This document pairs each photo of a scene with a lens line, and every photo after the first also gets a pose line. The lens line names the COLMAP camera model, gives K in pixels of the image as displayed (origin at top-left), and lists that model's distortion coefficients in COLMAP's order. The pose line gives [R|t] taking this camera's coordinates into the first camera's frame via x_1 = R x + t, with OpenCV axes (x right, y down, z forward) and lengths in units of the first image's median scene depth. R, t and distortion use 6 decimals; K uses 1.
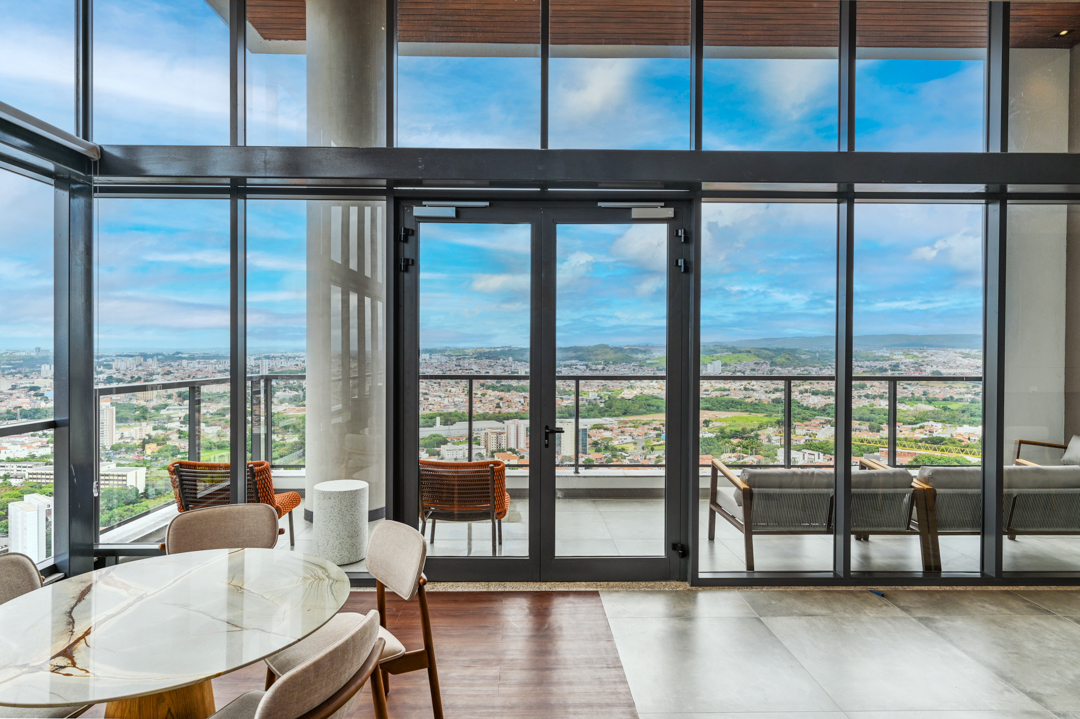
lens RADIAL K [[592.3, 0, 540.0], [0, 592.3, 359.5], [0, 0, 1]] dist [-0.000060, -0.000042]
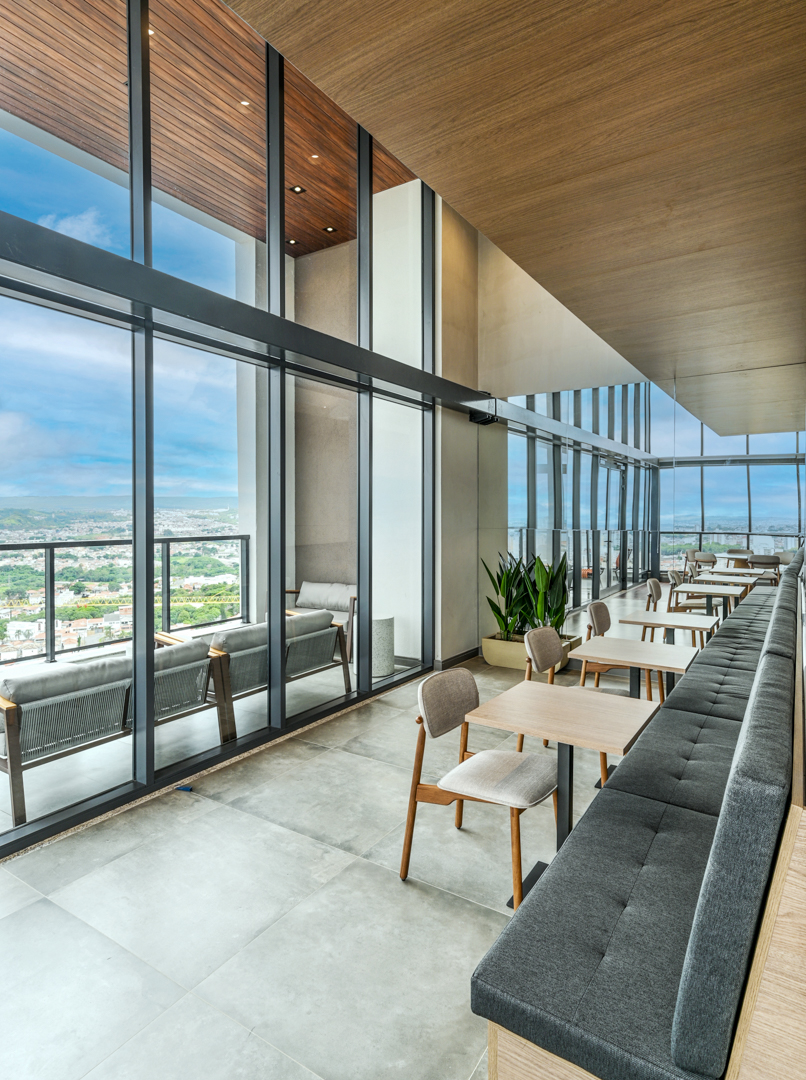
lens RADIAL K [[596.2, 0, 404.4], [0, 596.2, 521.3], [0, 0, 1]] dist [0.019606, -0.000987]
pose [[0.565513, -0.014306, 0.824616, 0.026993], [0.012959, 0.999880, 0.008459, -0.003075], [-0.824638, 0.005903, 0.565630, 0.214577]]
